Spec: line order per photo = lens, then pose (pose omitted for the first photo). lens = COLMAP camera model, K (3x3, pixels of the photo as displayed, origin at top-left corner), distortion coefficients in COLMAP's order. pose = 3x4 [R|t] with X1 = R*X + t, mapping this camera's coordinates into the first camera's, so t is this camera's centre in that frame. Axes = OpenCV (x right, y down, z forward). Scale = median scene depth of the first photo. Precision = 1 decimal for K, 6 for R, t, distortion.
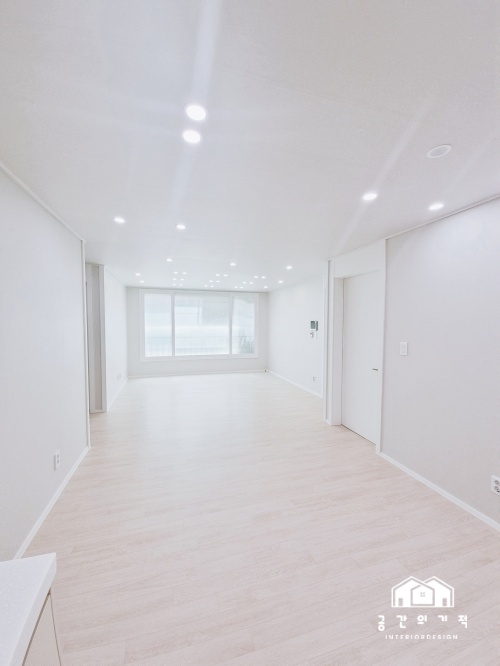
lens RADIAL K [[271.3, 0, 251.5], [0, 271.3, 325.9], [0, 0, 1]] dist [0.004463, -0.000802]
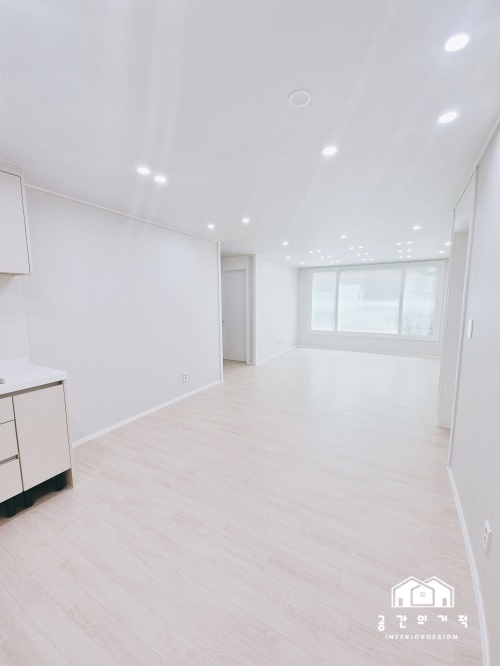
lens RADIAL K [[271.3, 0, 253.6], [0, 271.3, 334.4], [0, 0, 1]] dist [0.004463, -0.000802]
pose [[0.681069, 0.080019, -0.727834, 0.265035], [0.001454, 0.993861, 0.110626, 0.006238], [0.732218, -0.076403, 0.676772, 0.049897]]
